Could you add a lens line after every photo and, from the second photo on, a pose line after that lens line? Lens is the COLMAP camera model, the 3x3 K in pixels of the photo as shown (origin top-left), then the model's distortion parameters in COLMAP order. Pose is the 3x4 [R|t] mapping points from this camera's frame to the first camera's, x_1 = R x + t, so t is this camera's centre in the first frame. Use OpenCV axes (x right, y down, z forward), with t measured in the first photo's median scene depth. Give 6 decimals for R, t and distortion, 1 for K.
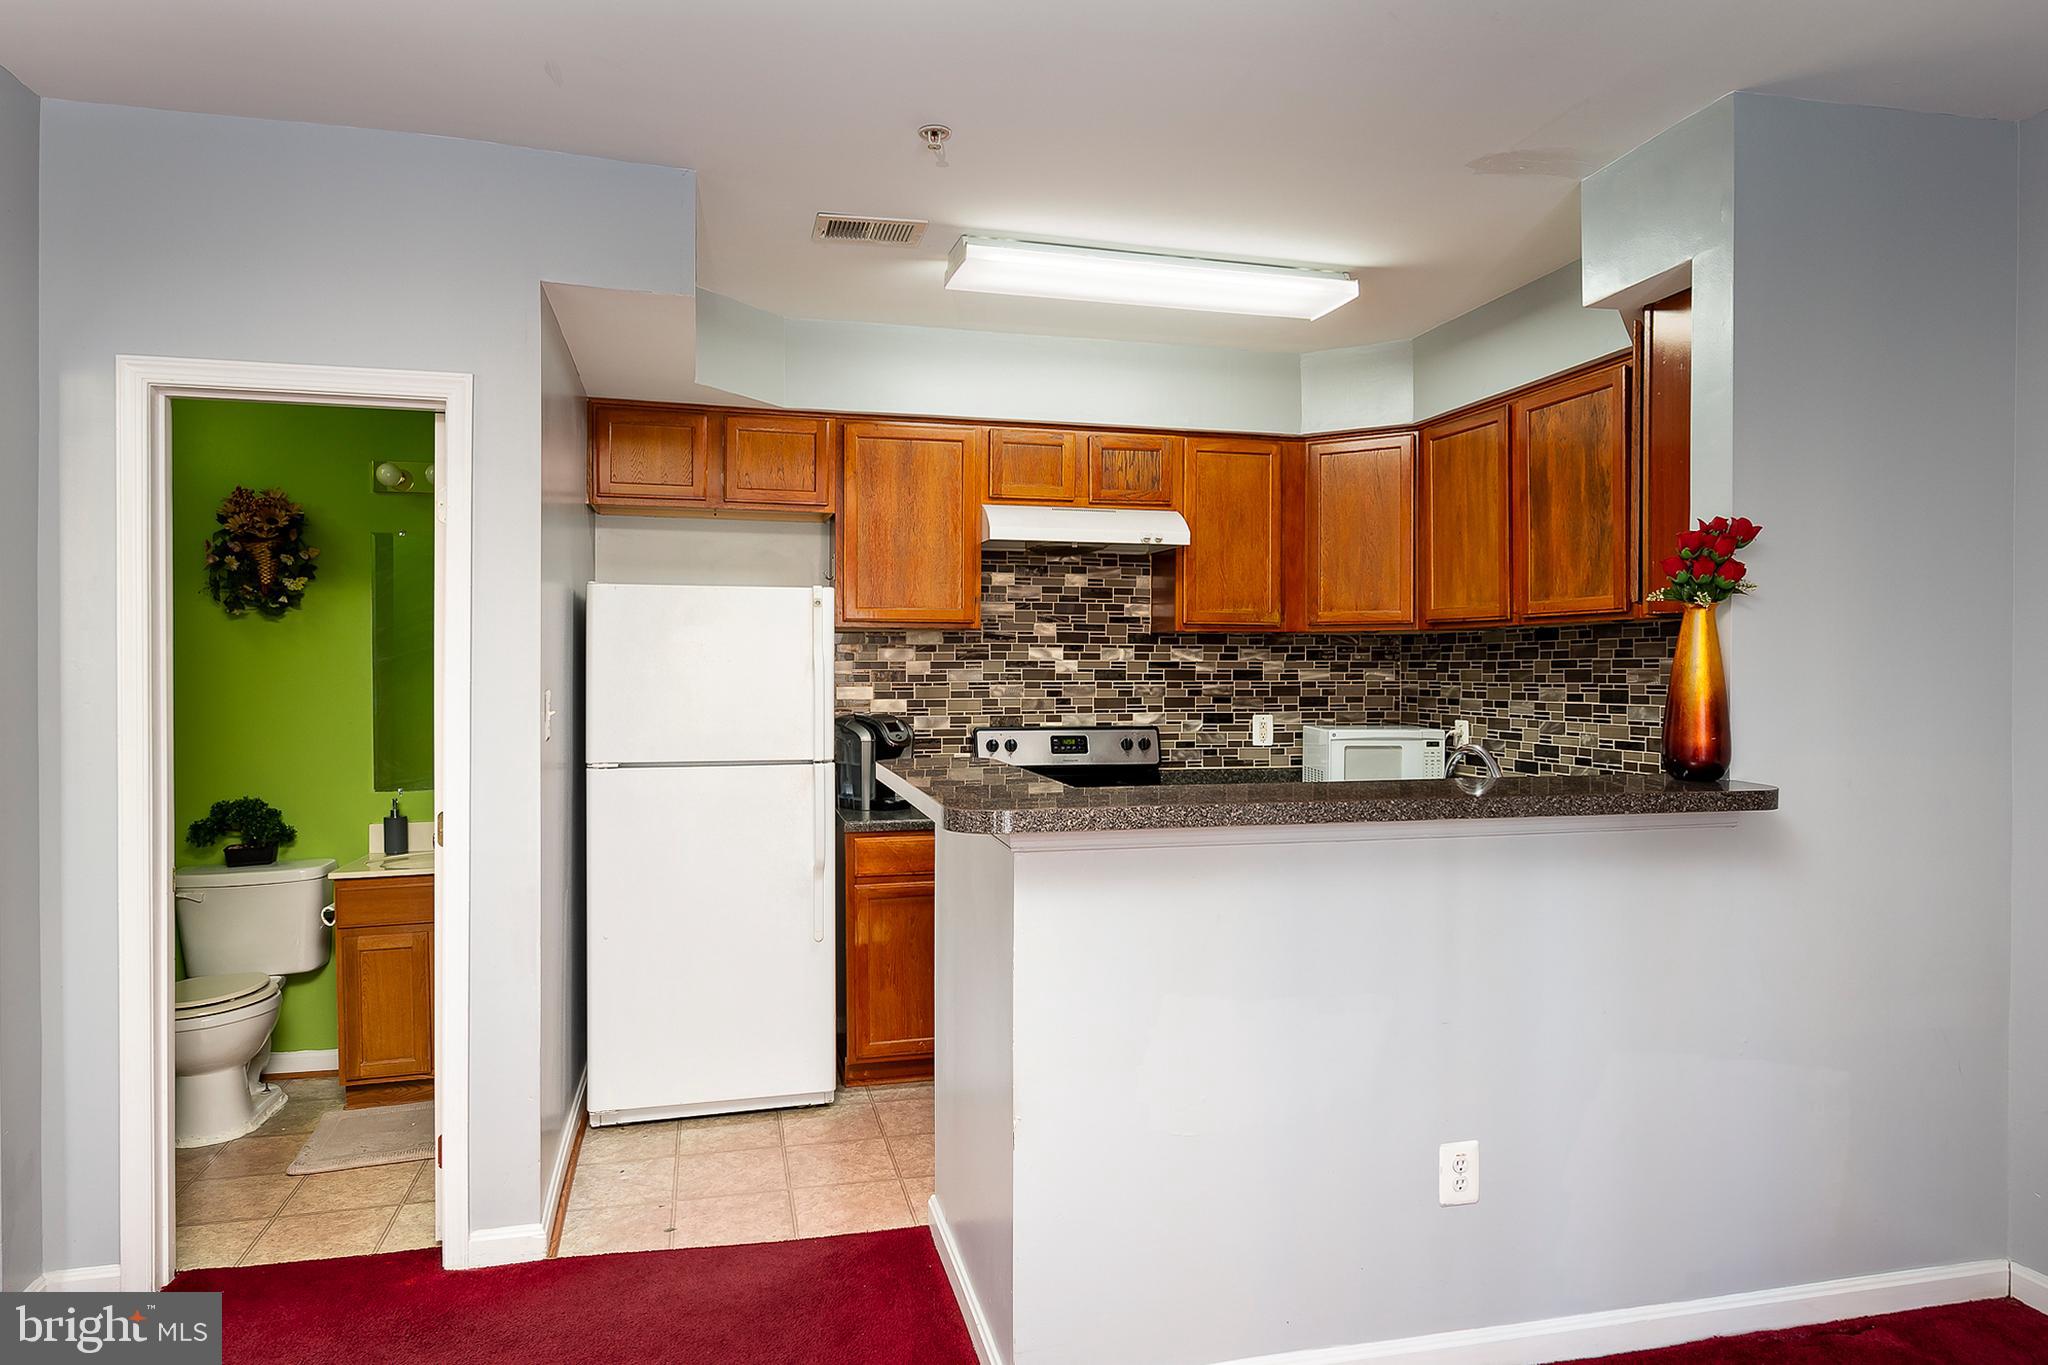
lens RADIAL K [[1197.6, 0, 1024.4], [0, 1197.6, 695.9], [0, 0, 1]] dist [0.000571, -0.000196]
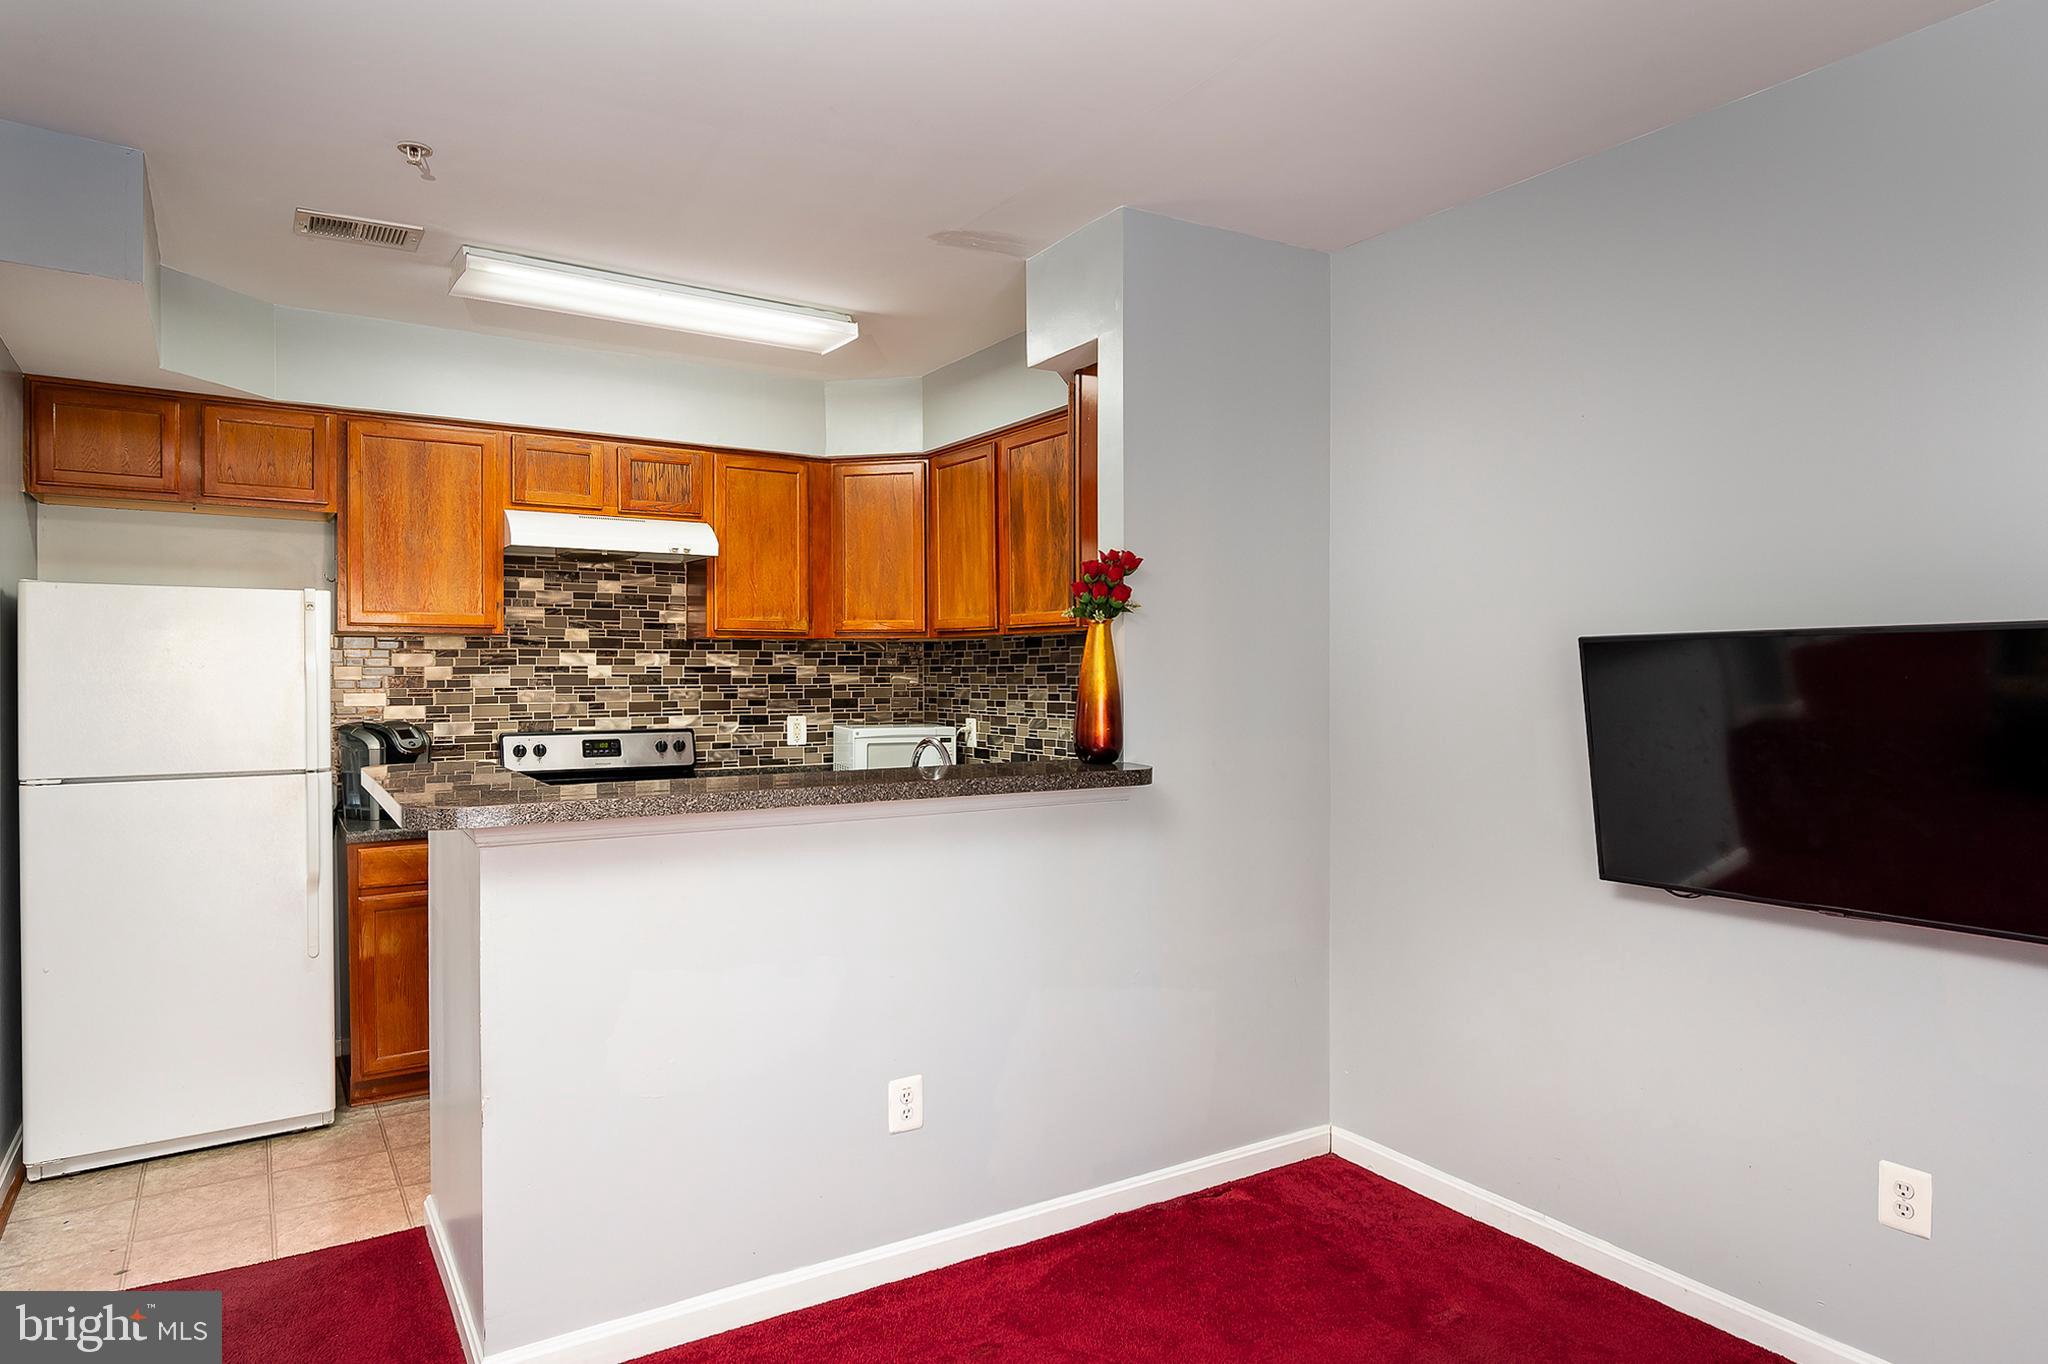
lens RADIAL K [[1197.6, 0, 1024.4], [0, 1197.6, 695.4], [0, 0, 1]] dist [0.000571, -0.000196]
pose [[0.949413, -0.009186, 0.313896, 0.062113], [0.010243, 0.999946, -0.001718, 0.001277], [-0.313863, 0.004846, 0.949456, -0.085035]]
